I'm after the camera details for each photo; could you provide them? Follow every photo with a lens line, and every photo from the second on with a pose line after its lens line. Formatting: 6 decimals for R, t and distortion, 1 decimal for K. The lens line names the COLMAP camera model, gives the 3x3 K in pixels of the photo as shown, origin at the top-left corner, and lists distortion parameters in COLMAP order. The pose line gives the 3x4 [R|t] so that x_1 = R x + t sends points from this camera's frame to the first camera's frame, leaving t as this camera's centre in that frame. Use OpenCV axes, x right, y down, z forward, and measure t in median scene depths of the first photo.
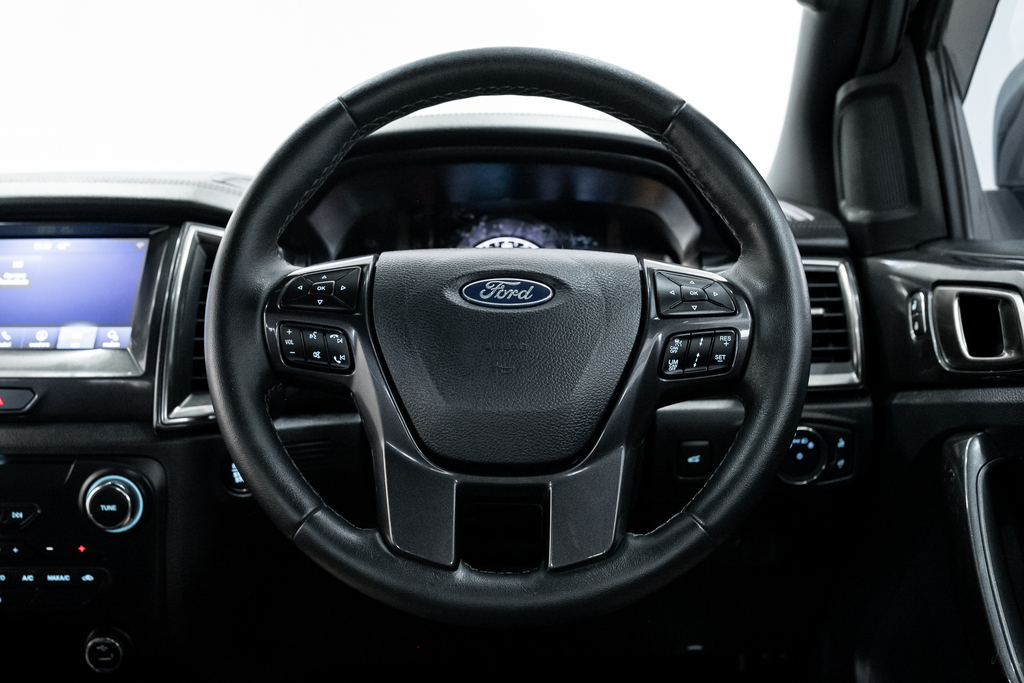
lens RADIAL K [[1069.1, 0, 512.0], [0, 1069.1, 341.5], [0, 0, 1]] dist [-0.032614, -0.003491]
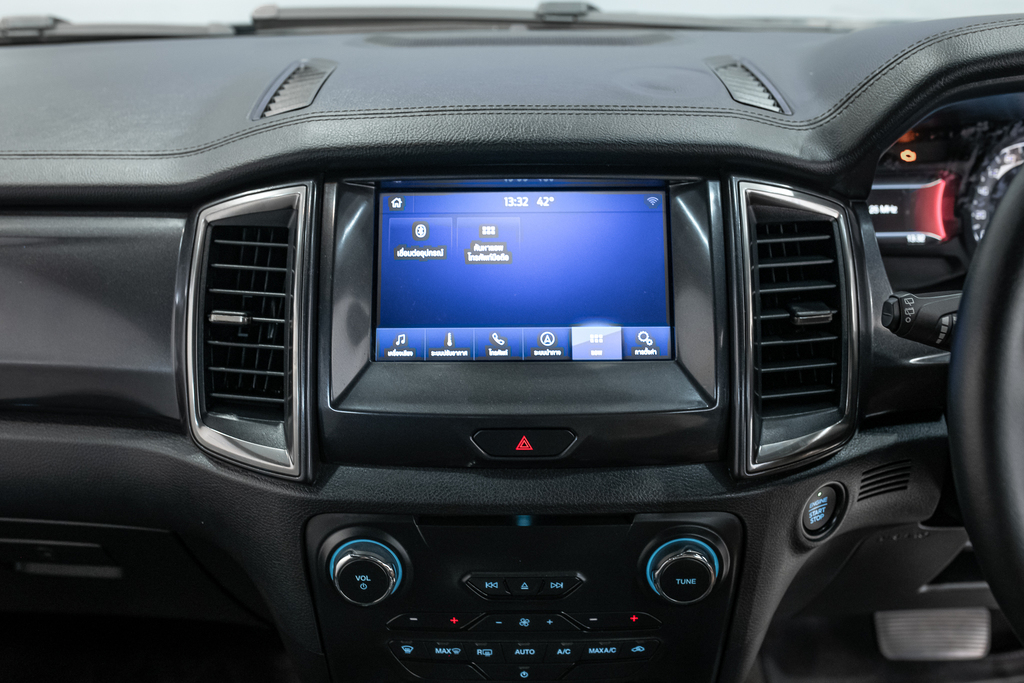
lens RADIAL K [[1069.1, 0, 512.0], [0, 1069.1, 341.5], [0, 0, 1]] dist [-0.032614, -0.003491]
pose [[0.999838, -0.009117, 0.015504, -0.479504], [0.004295, 0.958093, 0.286424, -0.218141], [-0.017466, -0.286311, 0.957978, 0.283713]]
